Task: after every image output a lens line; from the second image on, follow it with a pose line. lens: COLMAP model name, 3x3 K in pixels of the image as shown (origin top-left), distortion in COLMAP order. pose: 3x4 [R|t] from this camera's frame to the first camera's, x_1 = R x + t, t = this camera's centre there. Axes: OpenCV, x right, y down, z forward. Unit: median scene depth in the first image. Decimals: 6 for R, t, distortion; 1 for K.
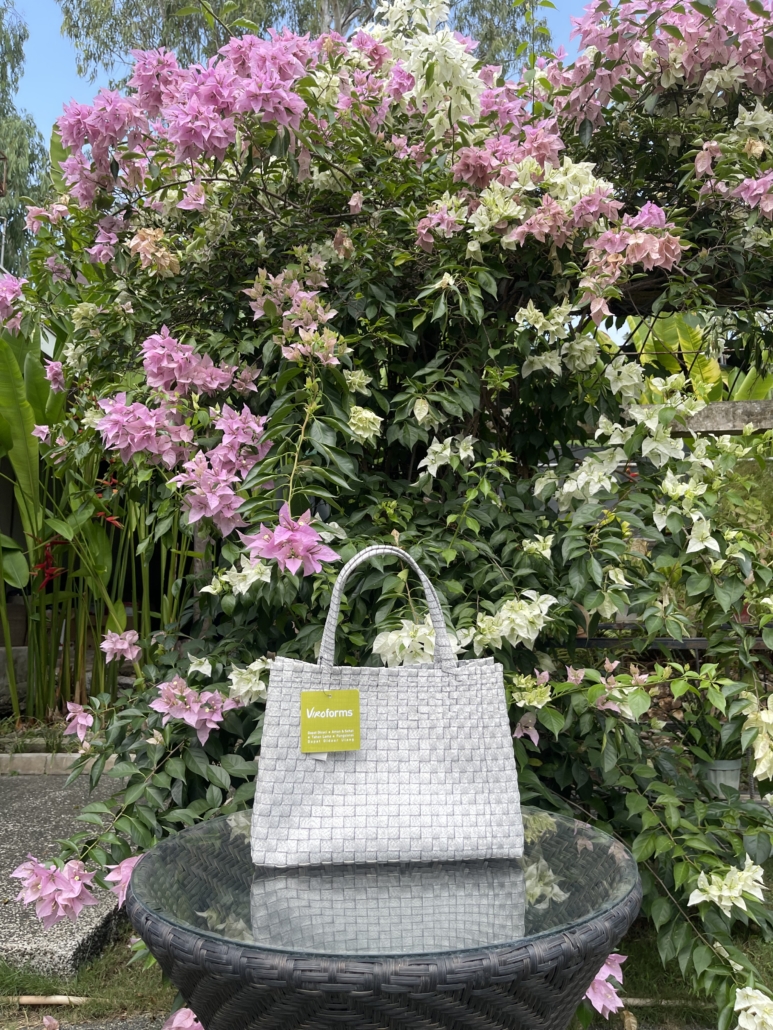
lens RADIAL K [[754.1, 0, 386.7], [0, 754.1, 515.2], [0, 0, 1]] dist [-0.000908, -0.004961]
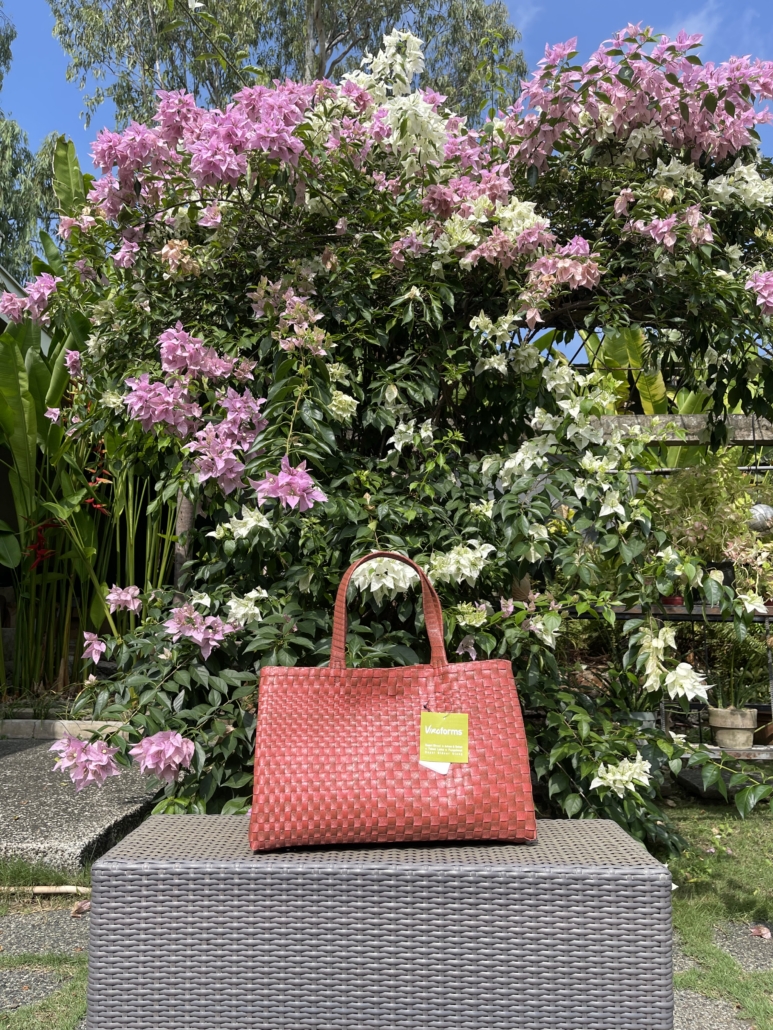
lens RADIAL K [[744.9, 0, 382.2], [0, 744.9, 516.0], [0, 0, 1]] dist [0.012014, 0.003039]
pose [[0.998957, 0.028078, 0.036003, -0.005751], [-0.027362, 0.999421, -0.020236, 0.073936], [-0.036550, 0.019230, 0.999147, -0.193439]]
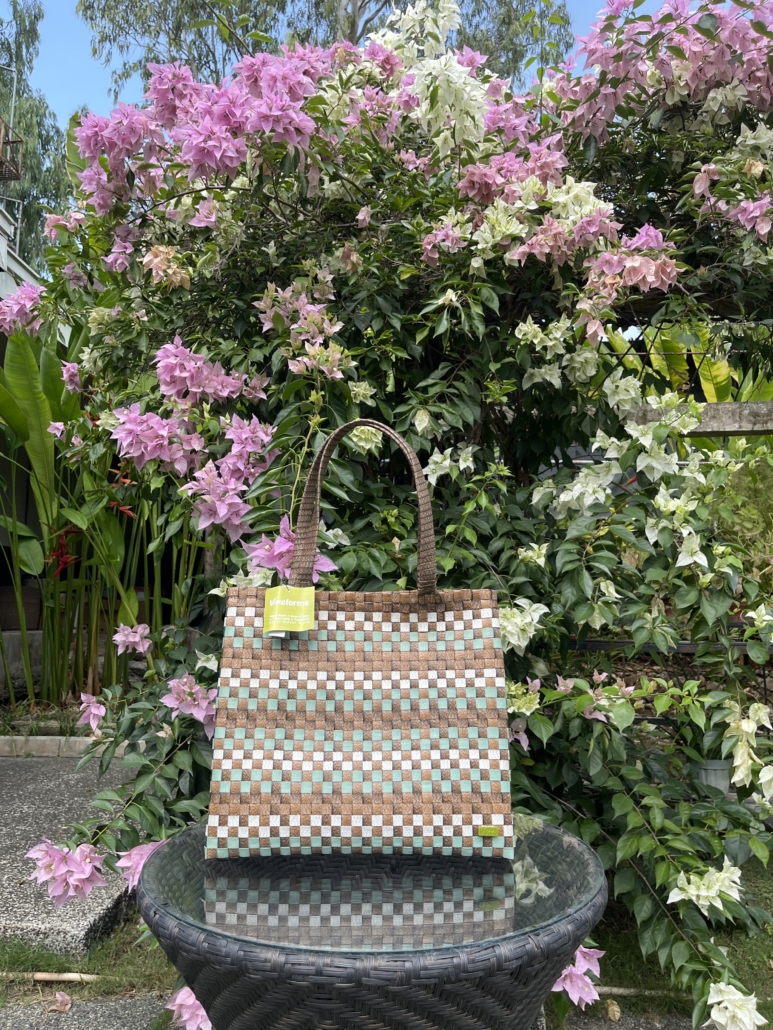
lens RADIAL K [[751.4, 0, 388.8], [0, 751.4, 516.4], [0, 0, 1]] dist [0.001952, -0.000641]
pose [[0.999813, 0.015241, -0.011875, 0.011810], [-0.014994, 0.999675, 0.020615, -0.028571], [0.012186, -0.020433, 0.999717, -0.033790]]
